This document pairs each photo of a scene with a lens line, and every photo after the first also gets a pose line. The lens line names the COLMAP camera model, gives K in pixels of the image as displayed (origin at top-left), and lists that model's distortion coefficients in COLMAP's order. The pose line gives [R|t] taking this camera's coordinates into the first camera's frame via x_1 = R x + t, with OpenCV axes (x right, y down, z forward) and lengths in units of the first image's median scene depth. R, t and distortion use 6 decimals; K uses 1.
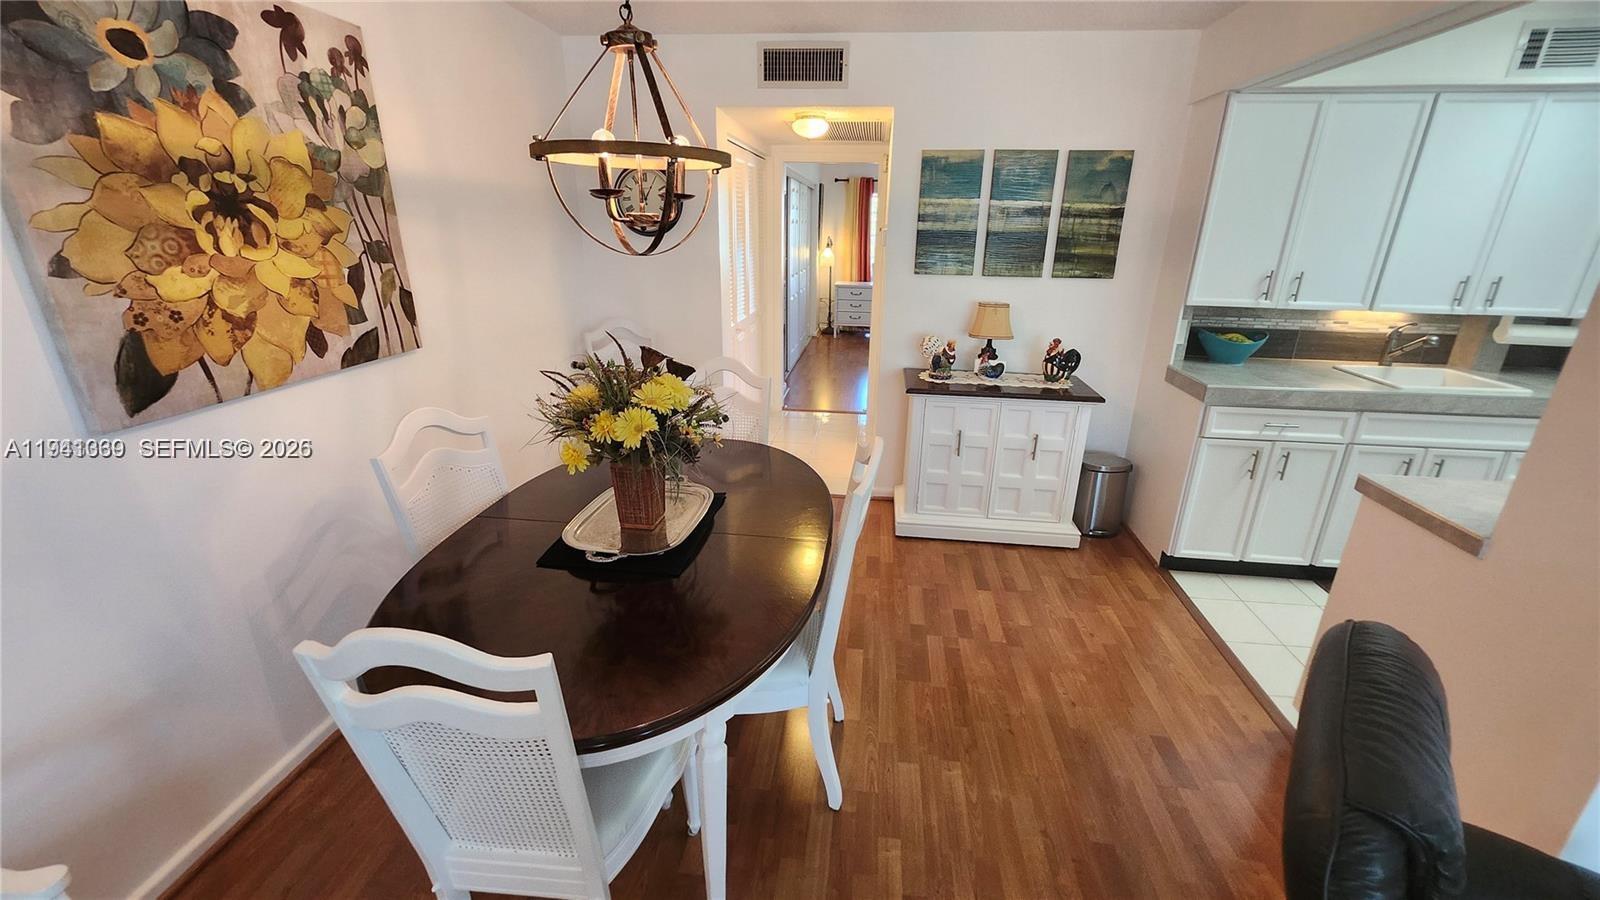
lens RADIAL K [[636.0, 0, 808.9], [0, 636.0, 444.5], [0, 0, 1]] dist [-0.002734, 0.001708]
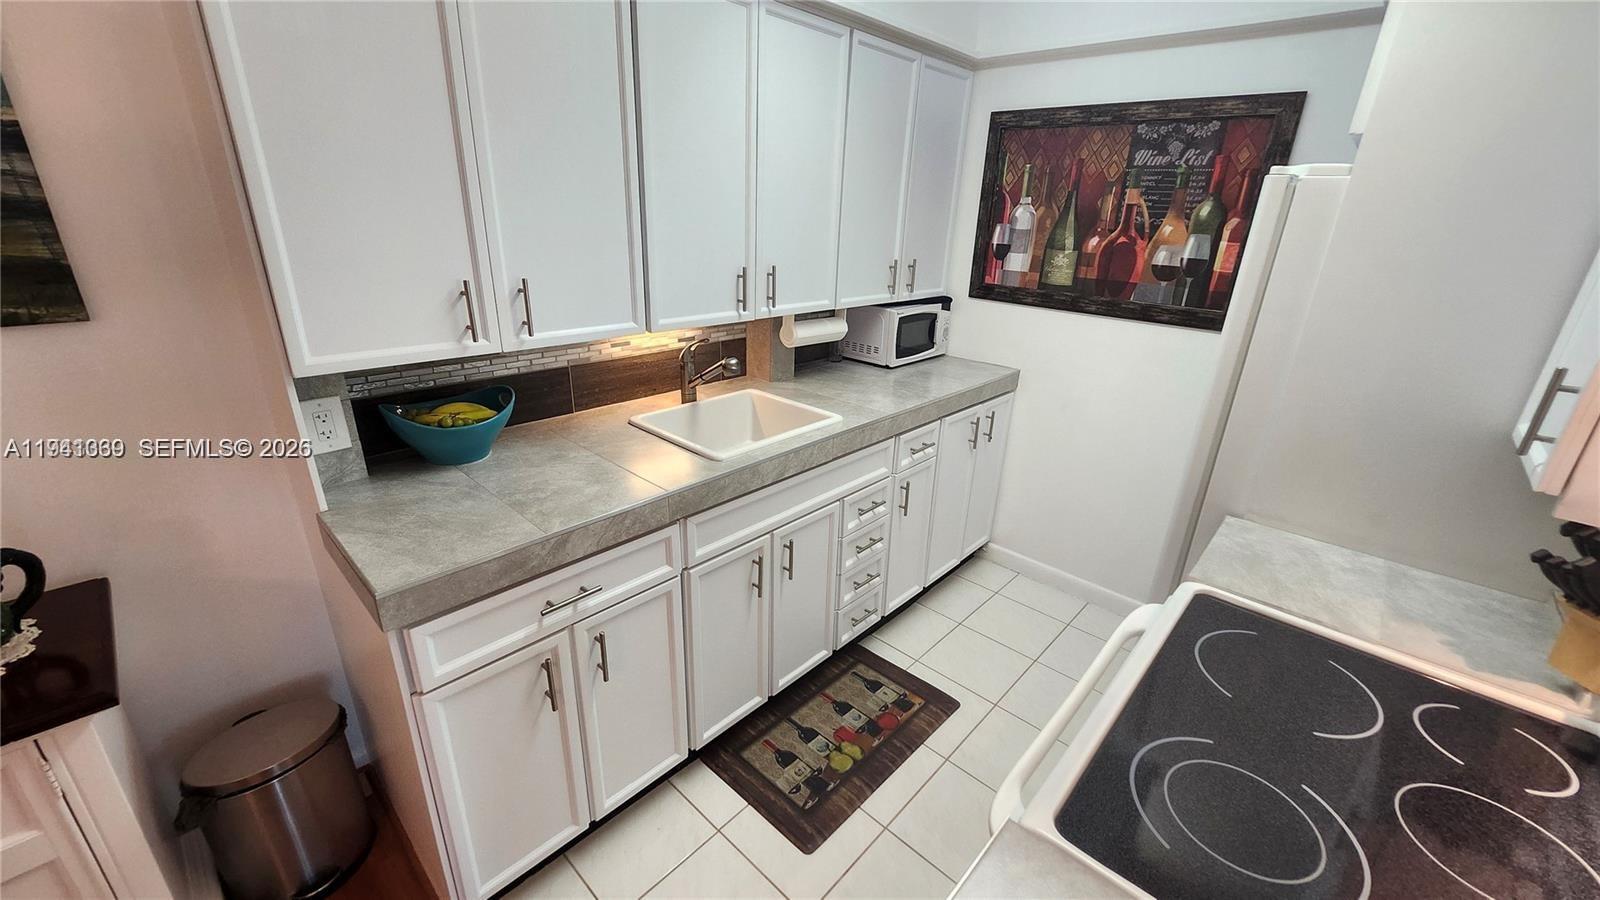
lens RADIAL K [[636.0, 0, 804.4], [0, 636.0, 448.9], [0, 0, 1]] dist [-0.002734, 0.001708]
pose [[0.596168, -0.281473, 0.751902, 0.708643], [0.238503, 0.956341, 0.168900, -0.251872], [-0.766615, 0.078638, 0.637273, 0.741983]]
